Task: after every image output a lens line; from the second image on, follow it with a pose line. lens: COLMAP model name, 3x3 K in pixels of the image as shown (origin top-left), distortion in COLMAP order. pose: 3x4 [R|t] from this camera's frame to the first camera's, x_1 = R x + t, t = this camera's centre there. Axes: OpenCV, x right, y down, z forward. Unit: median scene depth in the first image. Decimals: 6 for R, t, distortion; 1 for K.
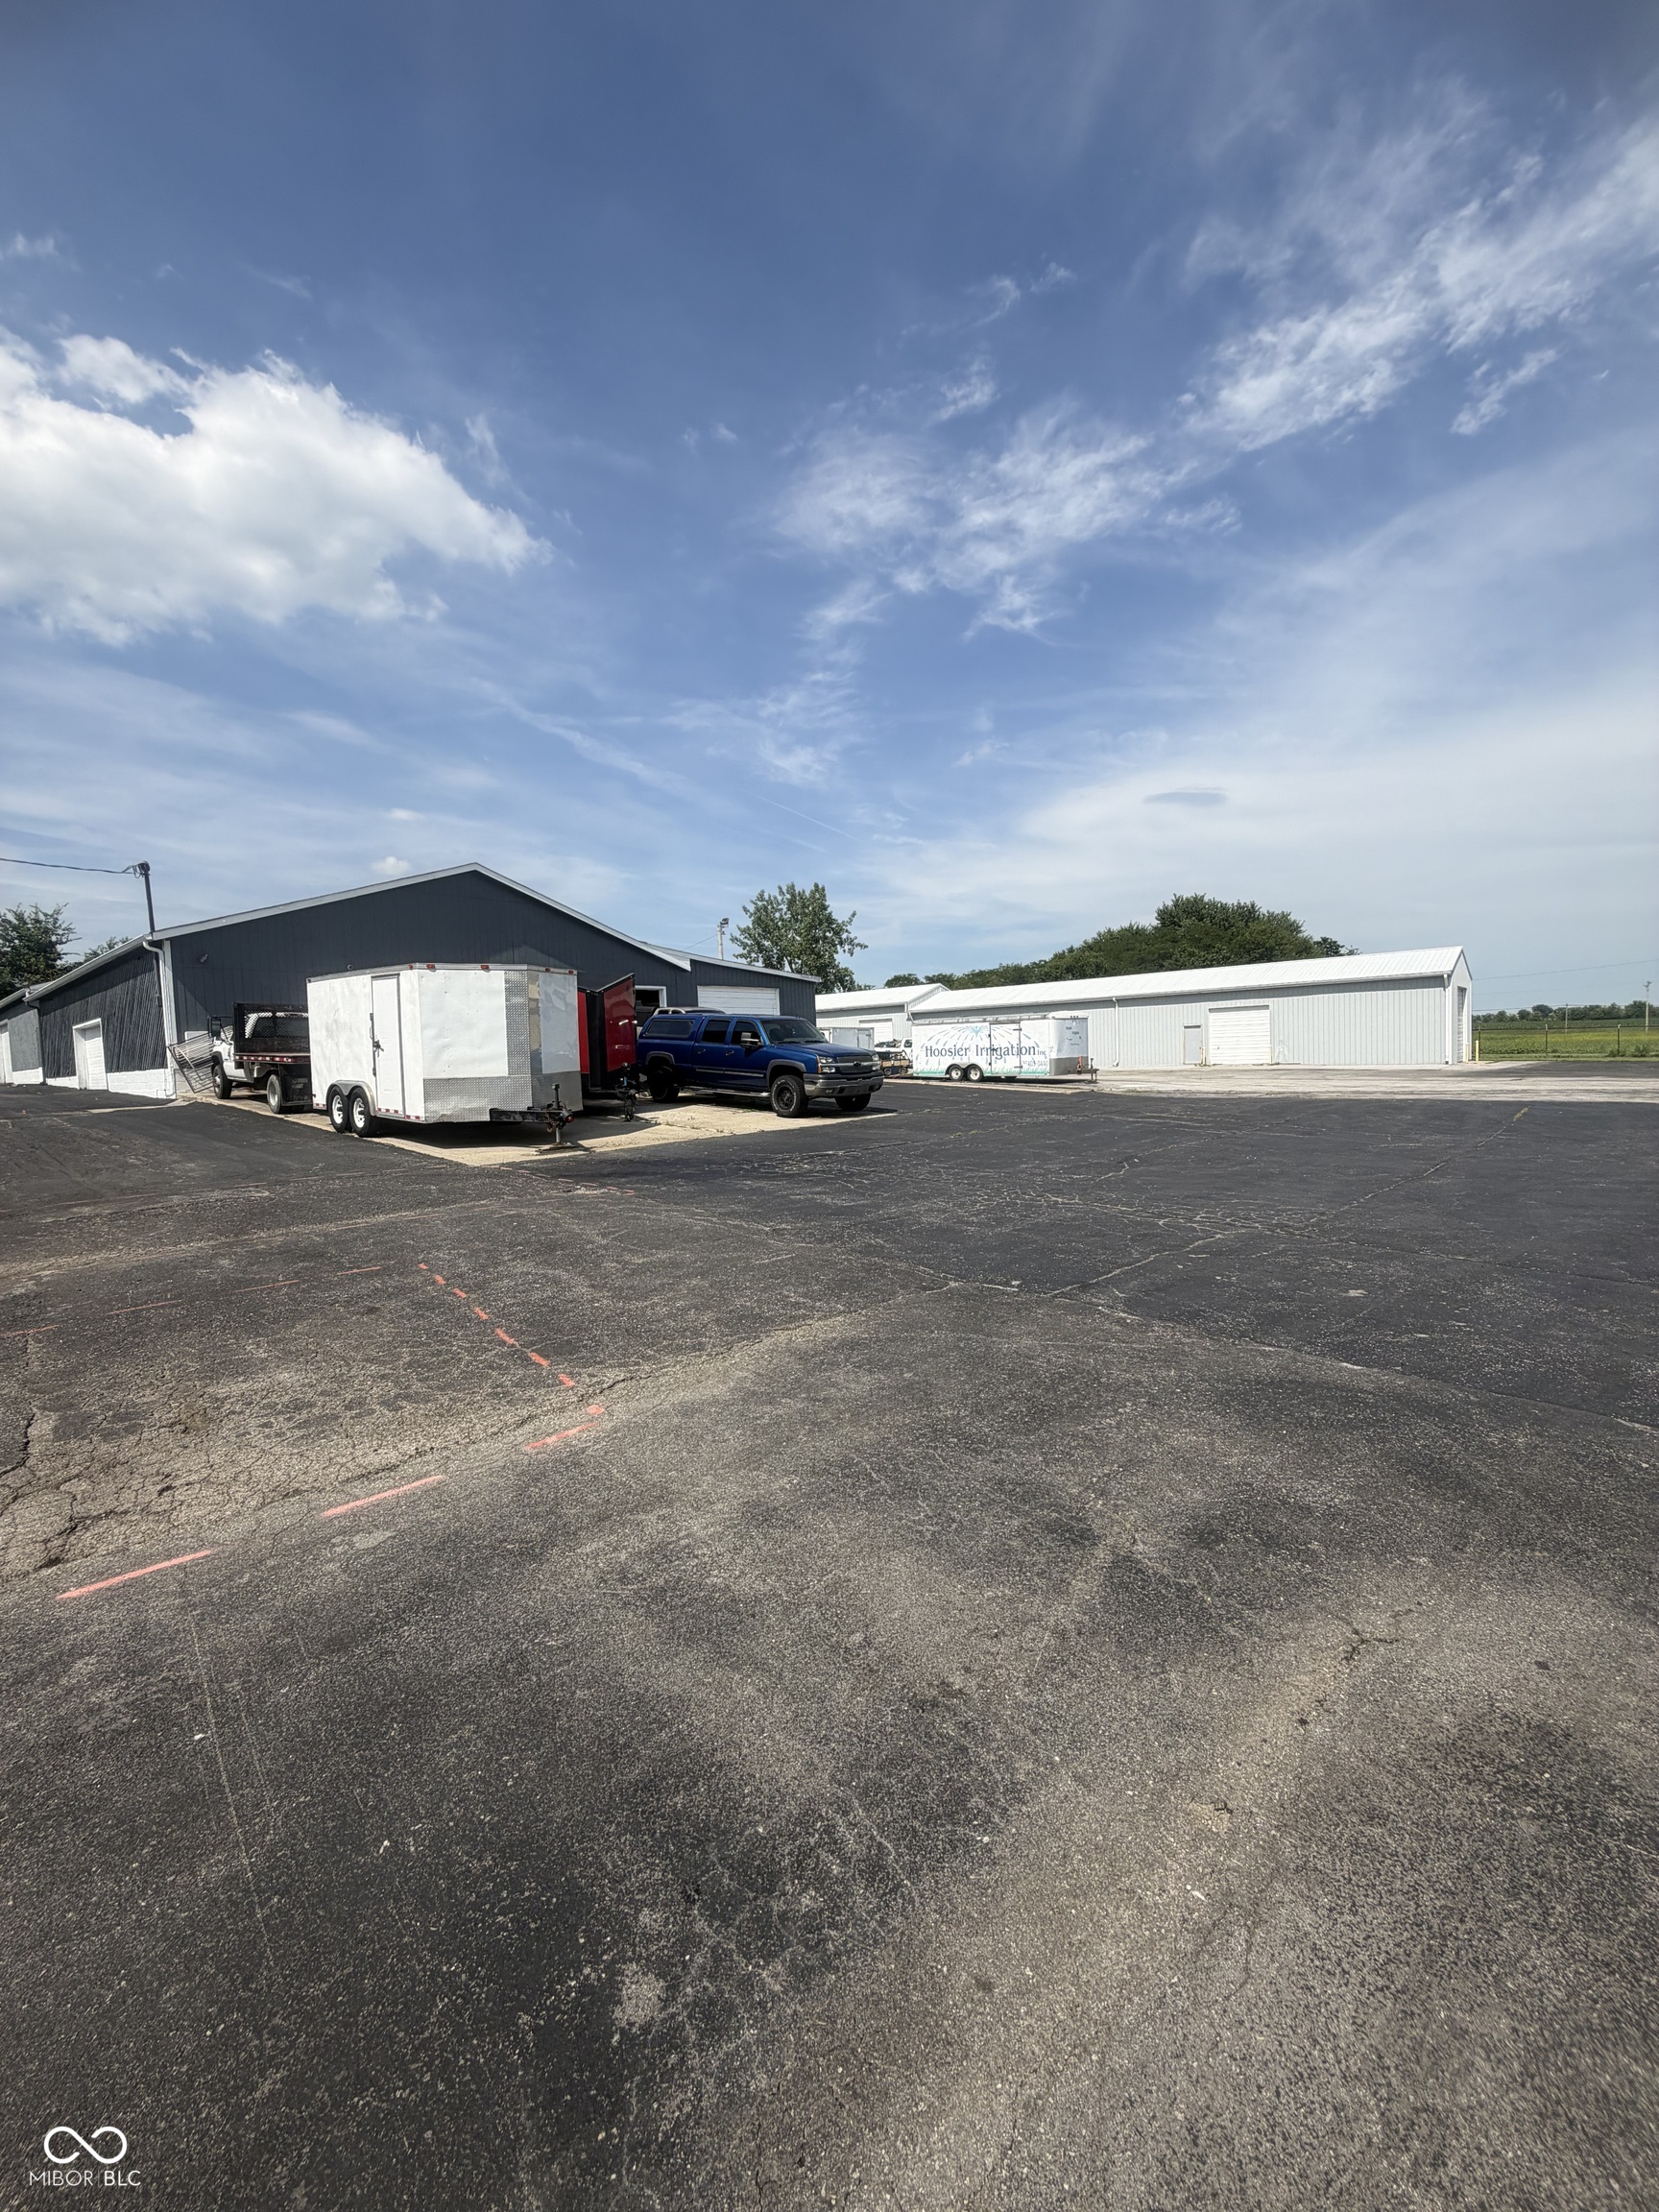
lens RADIAL K [[879.1, 0, 827.1], [0, 879.1, 1096.5], [0, 0, 1]] dist [-0.001184, 0.000371]
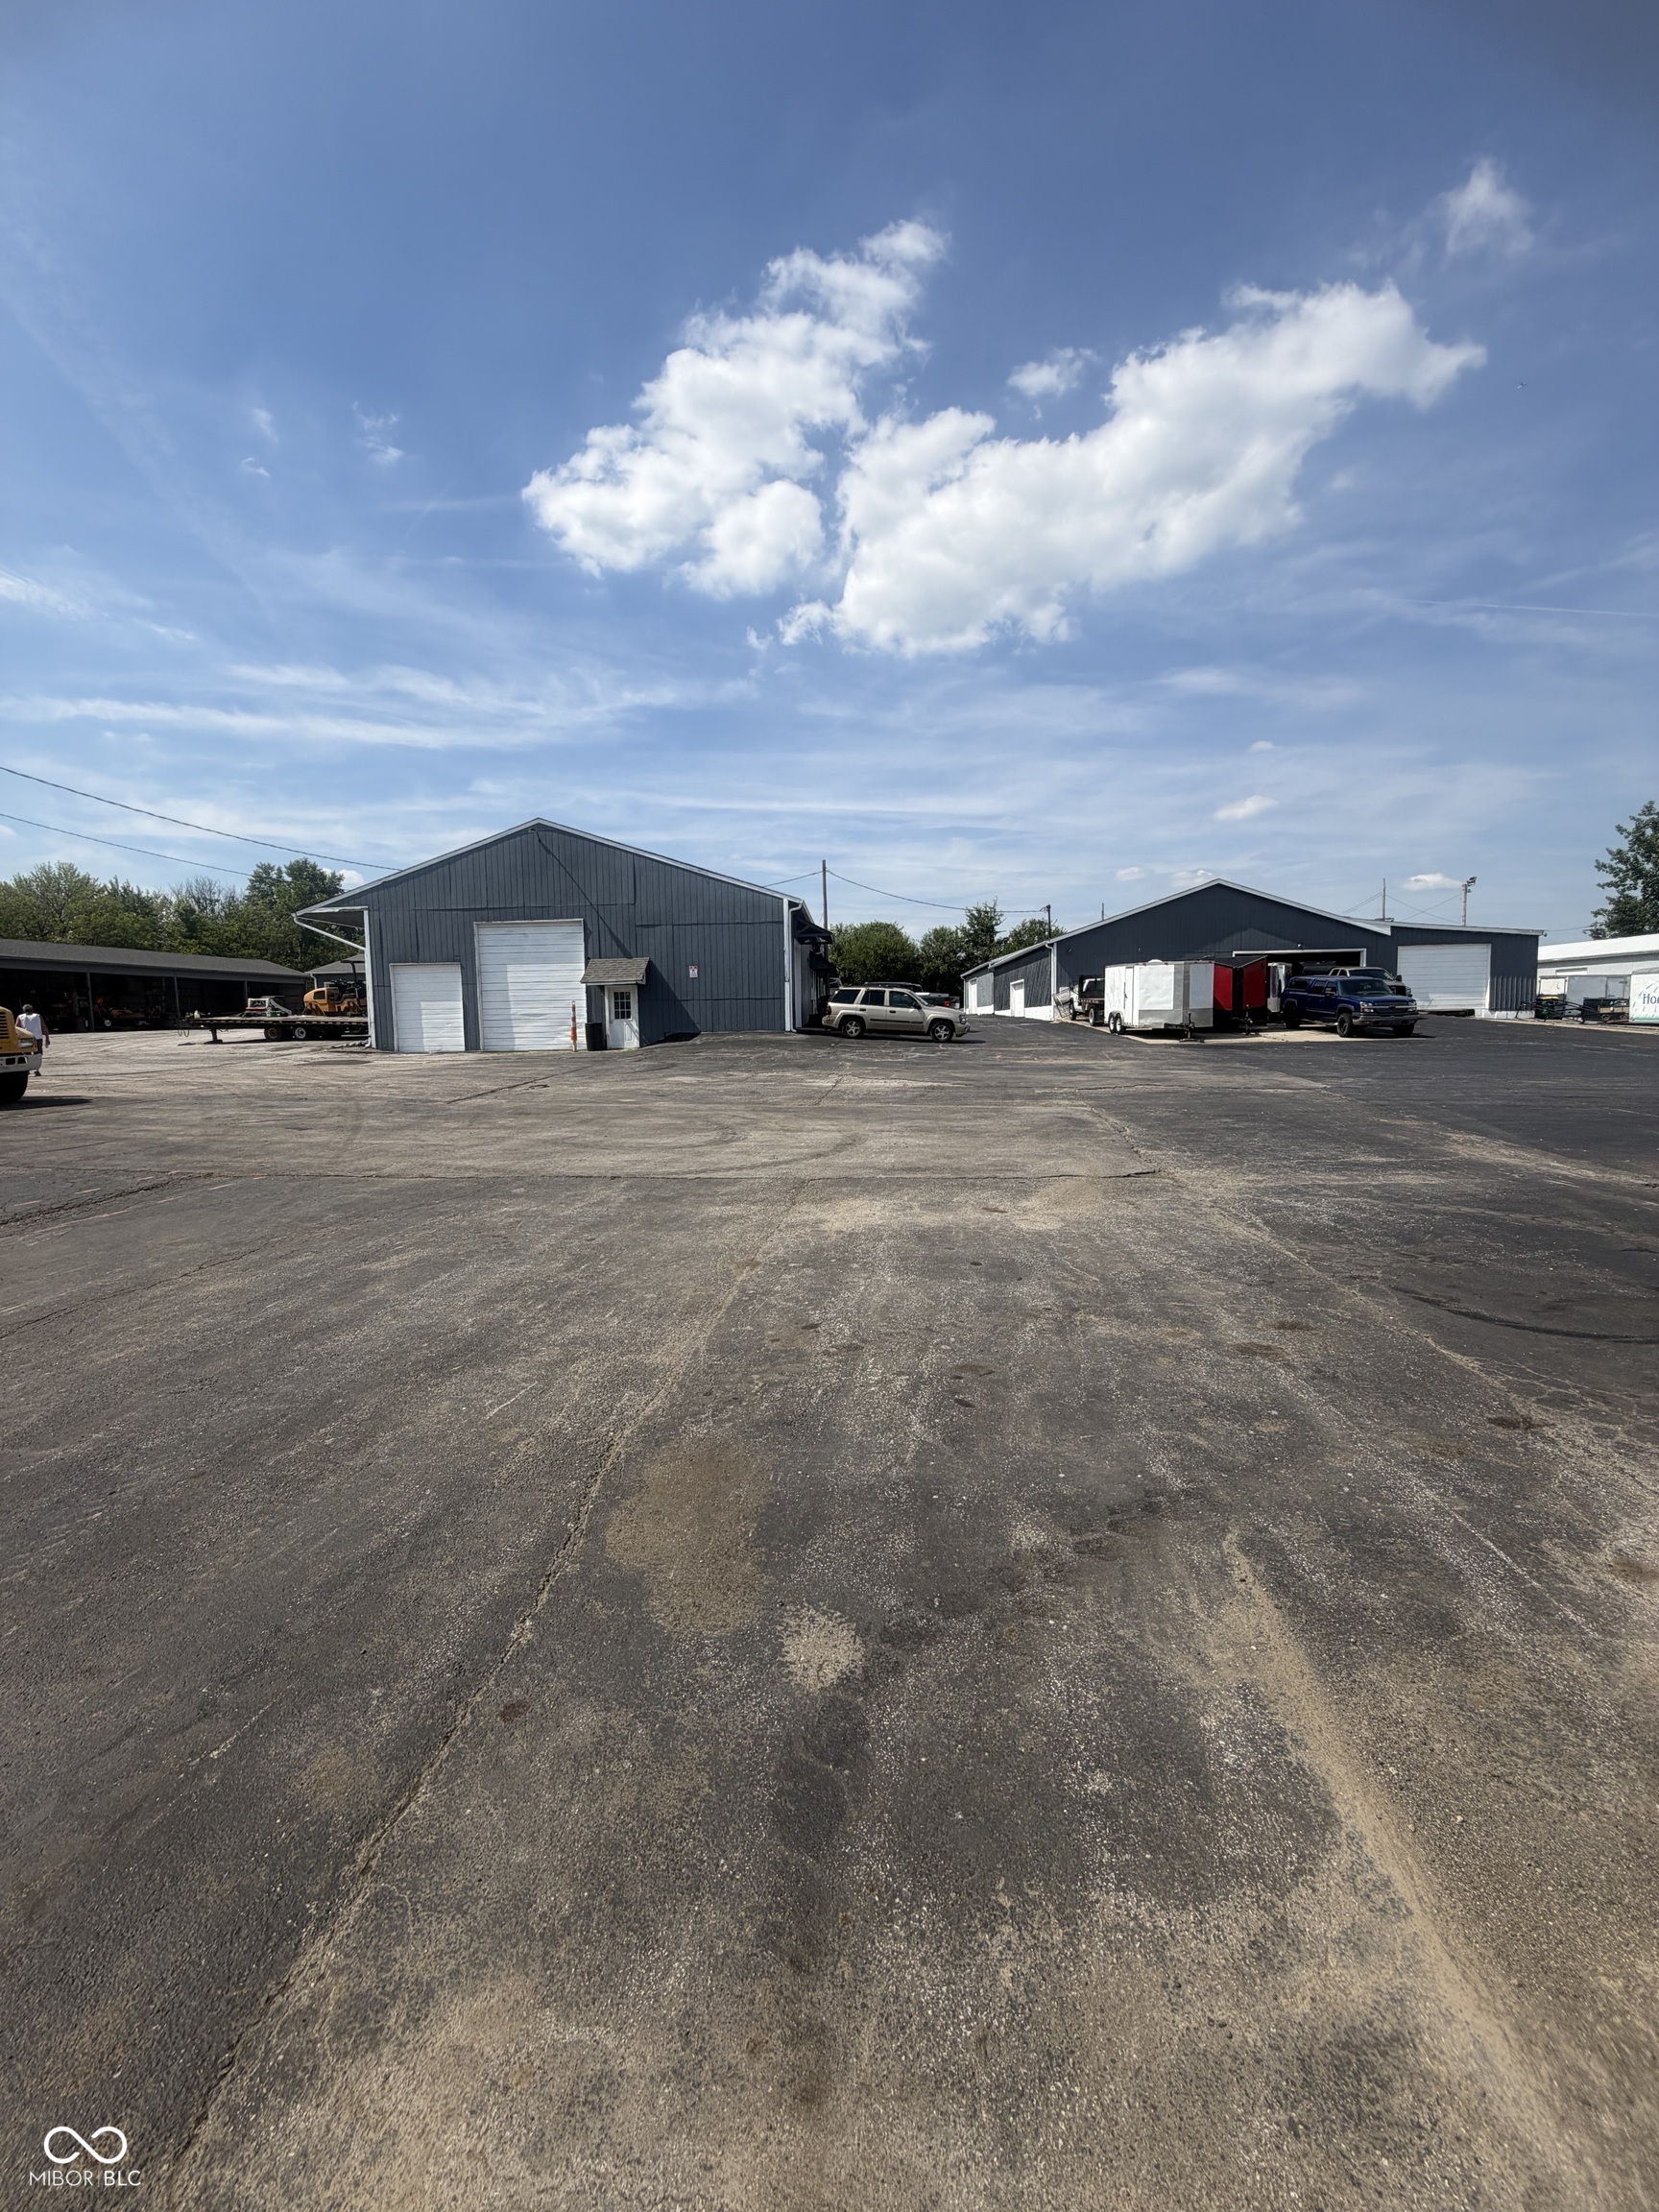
lens RADIAL K [[877.4, 0, 837.3], [0, 877.4, 1060.1], [0, 0, 1]] dist [0.001755, 0.000122]
pose [[0.631321, 0.059725, -0.773219, 1.010162], [-0.041783, 0.998201, 0.042988, 0.054515], [0.774395, 0.005168, 0.632681, -1.331164]]
